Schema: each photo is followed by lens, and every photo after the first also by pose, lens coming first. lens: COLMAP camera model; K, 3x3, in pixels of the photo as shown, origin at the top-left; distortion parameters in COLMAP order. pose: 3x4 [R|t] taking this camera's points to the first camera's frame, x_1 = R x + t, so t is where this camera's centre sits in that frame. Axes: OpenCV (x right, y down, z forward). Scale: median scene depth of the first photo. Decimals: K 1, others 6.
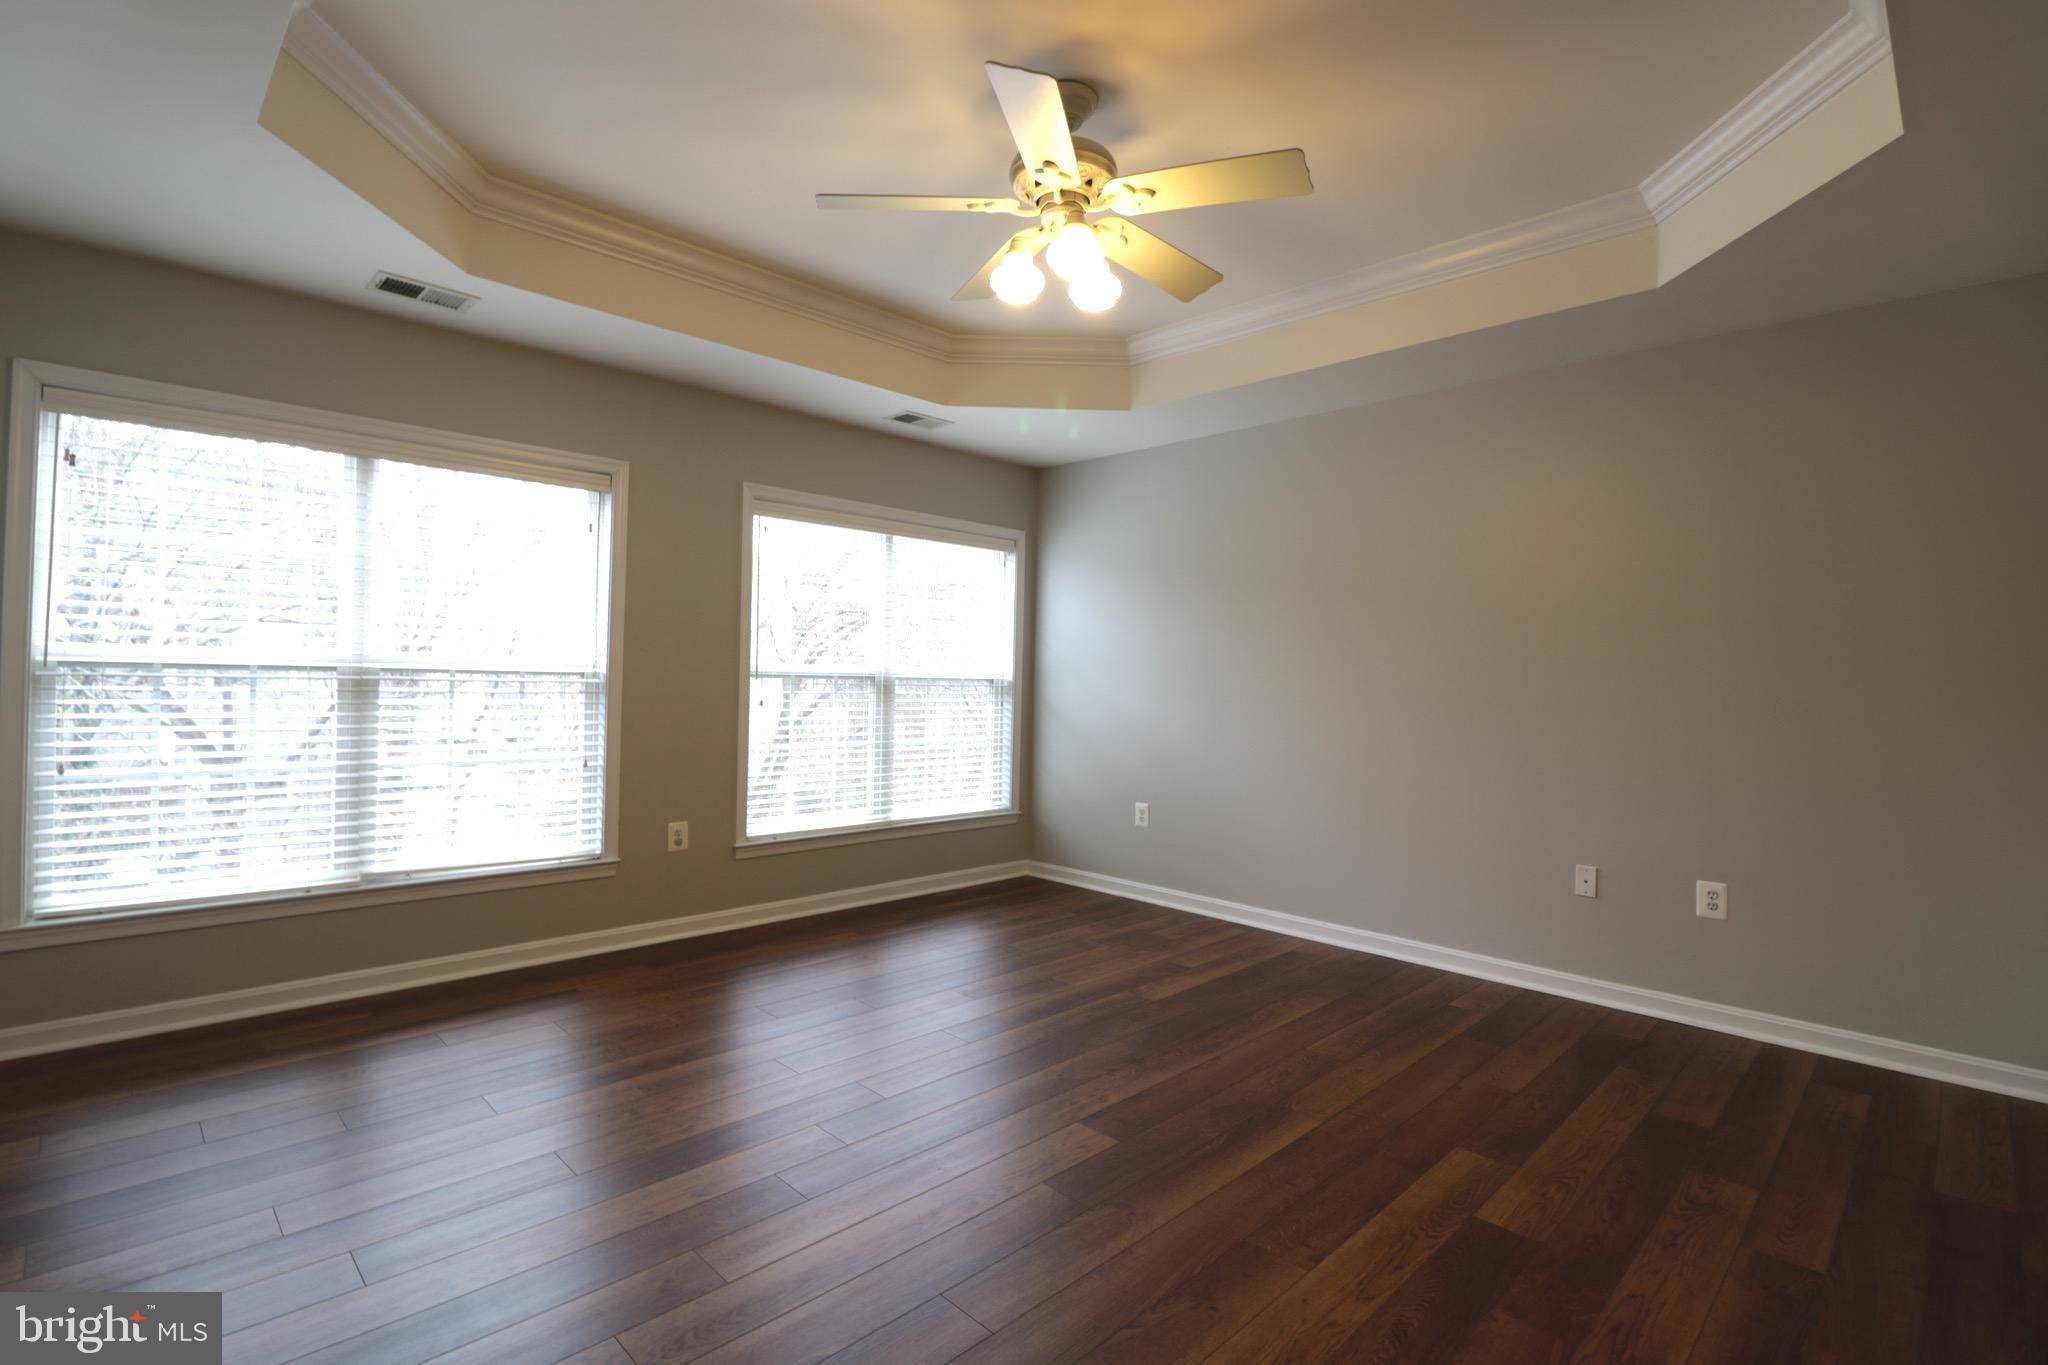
lens RADIAL K [[949.5, 0, 1027.6], [0, 949.5, 697.8], [0, 0, 1]] dist [-0.001502, -0.007297]
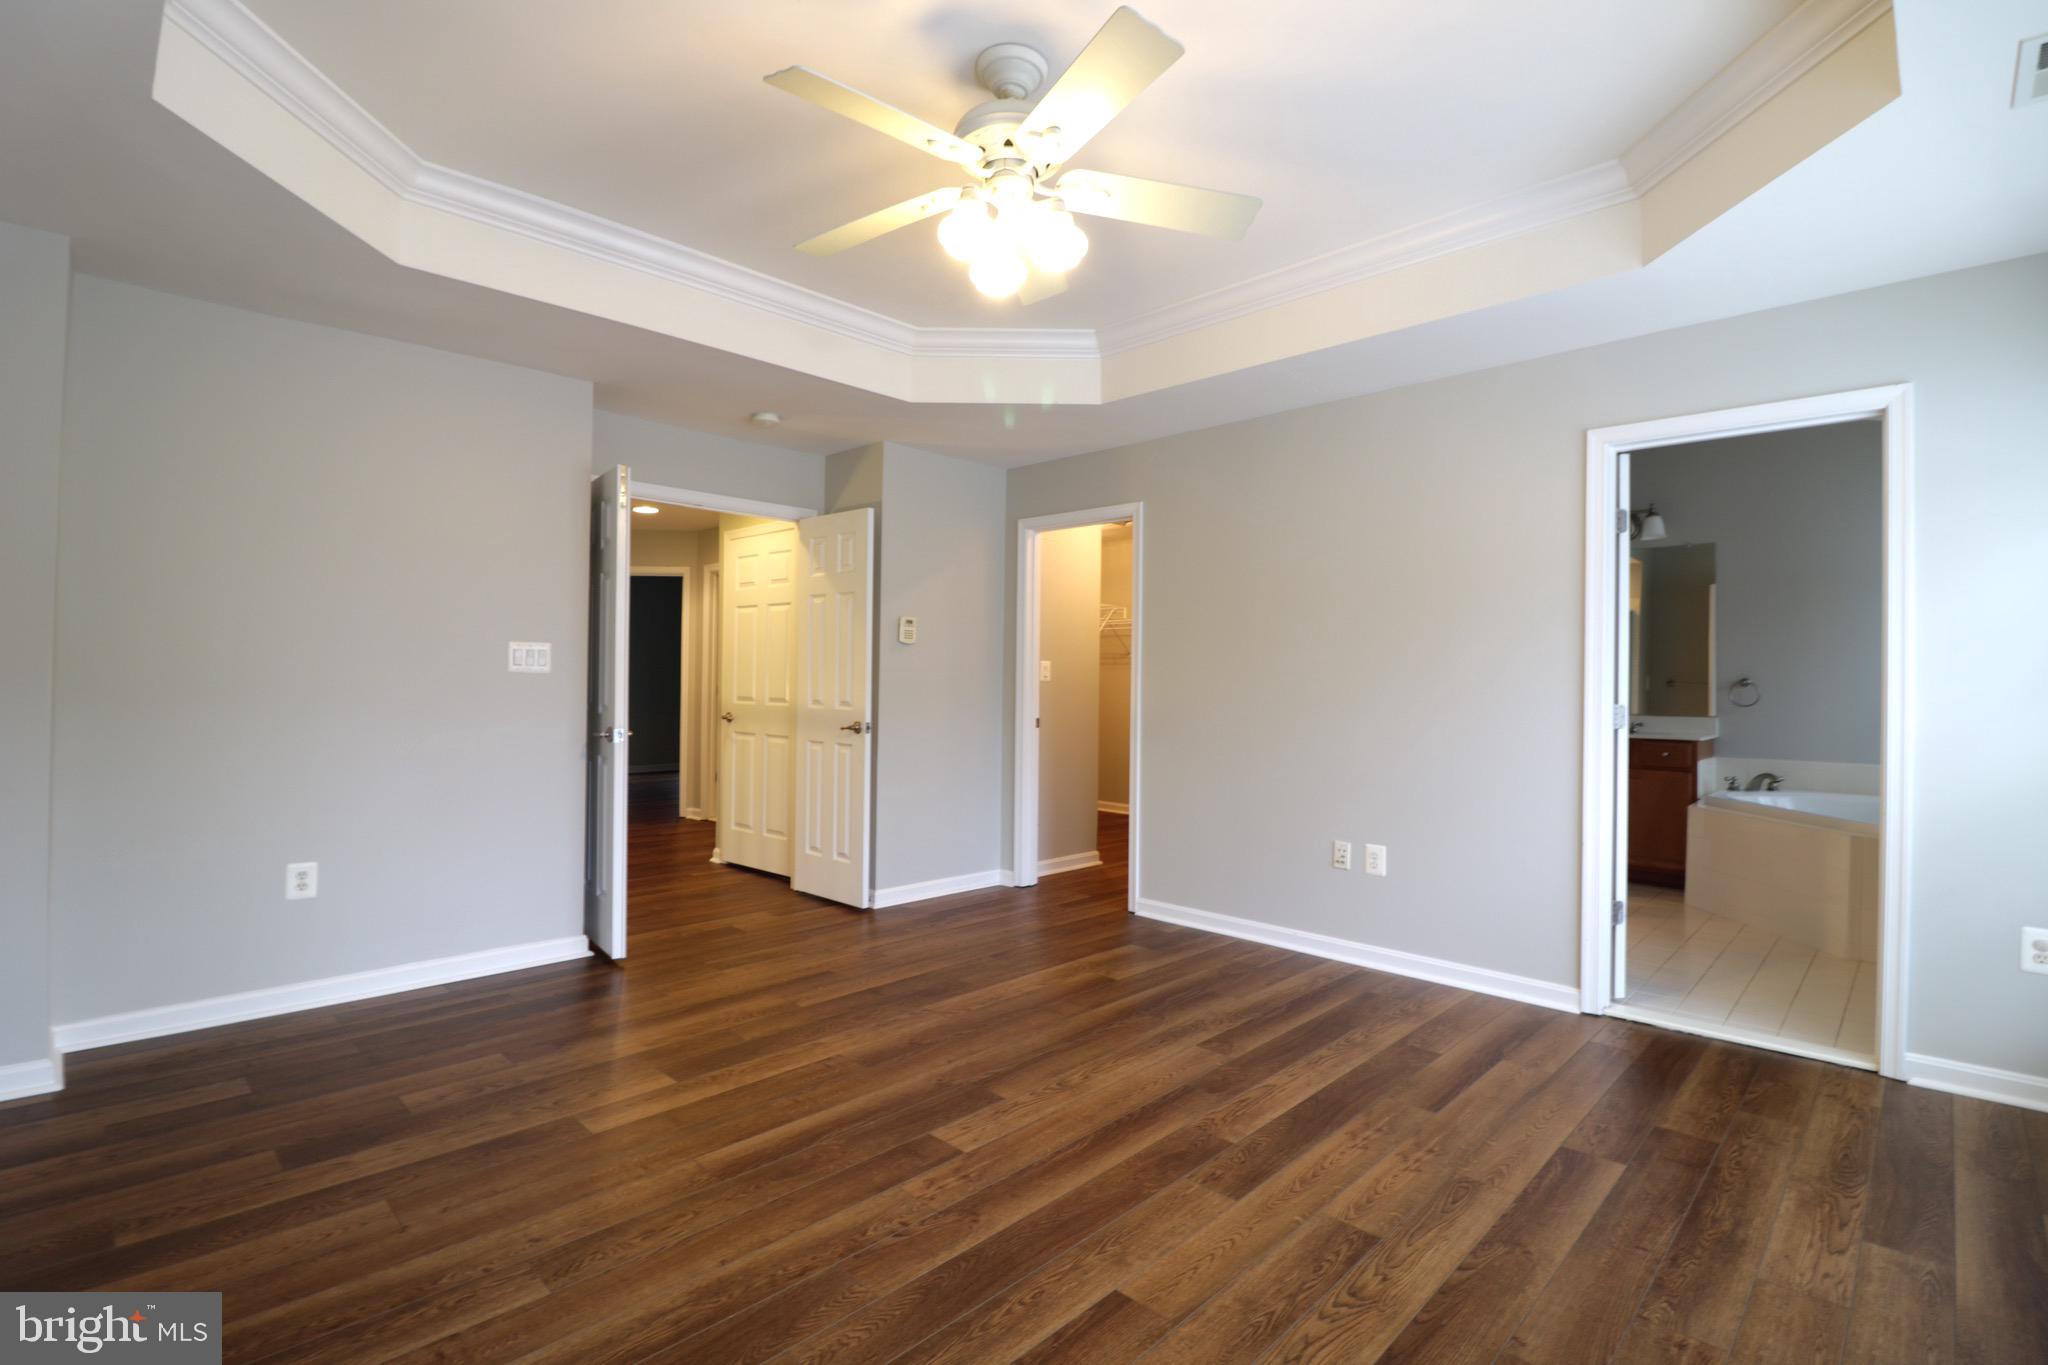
lens RADIAL K [[949.5, 0, 1027.0], [0, 949.5, 675.6], [0, 0, 1]] dist [-0.001502, -0.007297]
pose [[-0.999507, -0.029363, -0.011094, 0.010346], [-0.029483, 0.999506, 0.010870, -0.023426], [0.010770, 0.011192, -0.999879, 1.244077]]
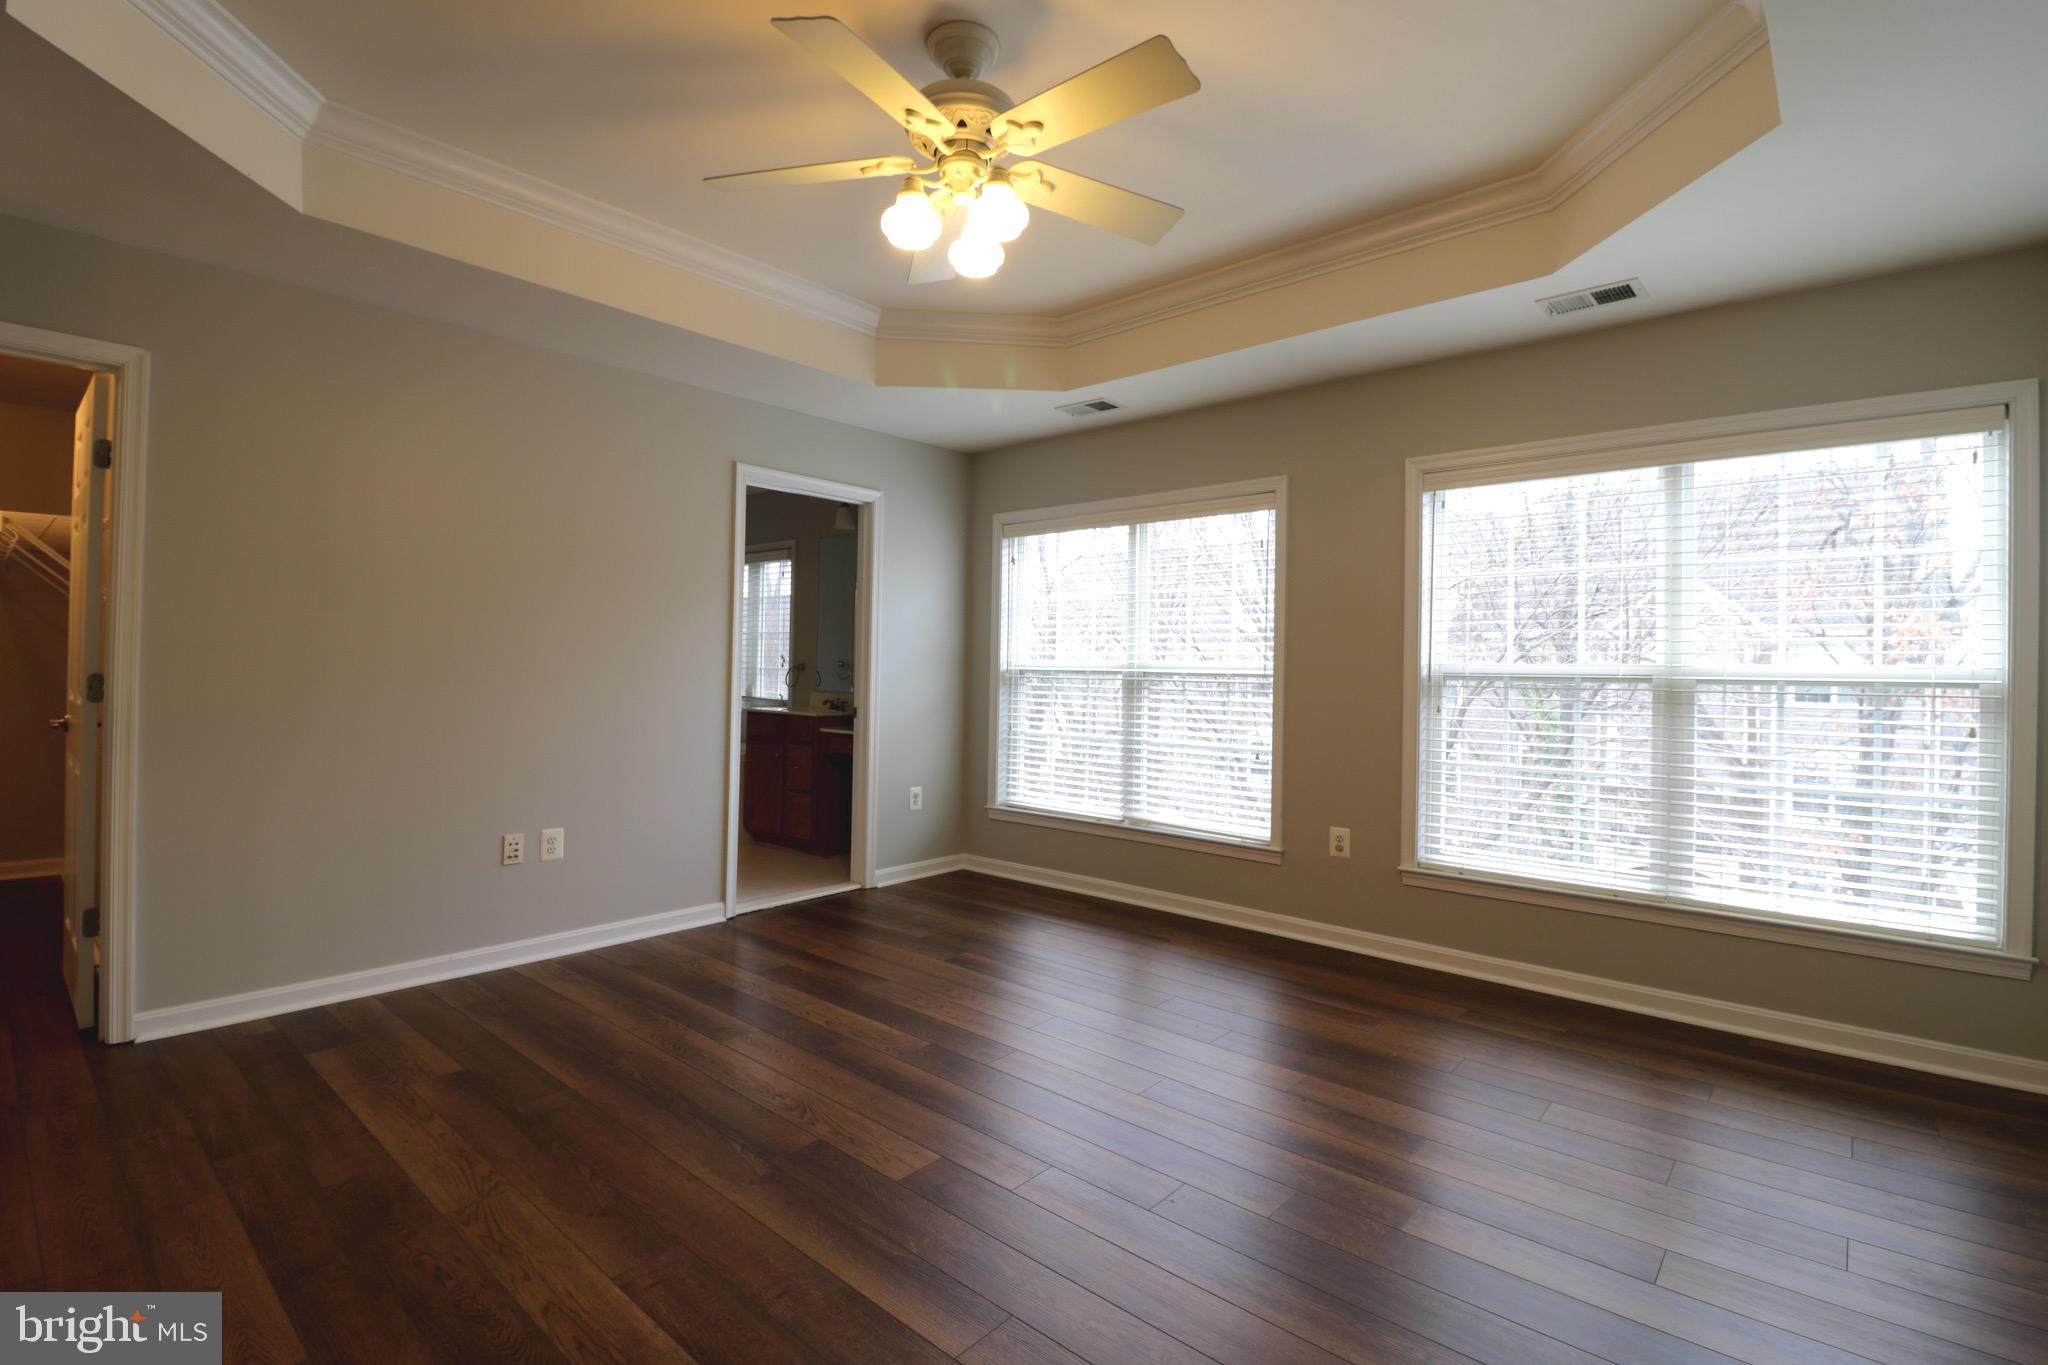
lens RADIAL K [[949.5, 0, 1011.4], [0, 949.5, 677.8], [0, 0, 1]] dist [-0.001502, -0.007297]
pose [[0.057898, -0.010559, -0.998267, 0.617251], [-0.031694, 0.999421, -0.012410, 0.000762], [0.997819, 0.032357, 0.057530, 0.642393]]
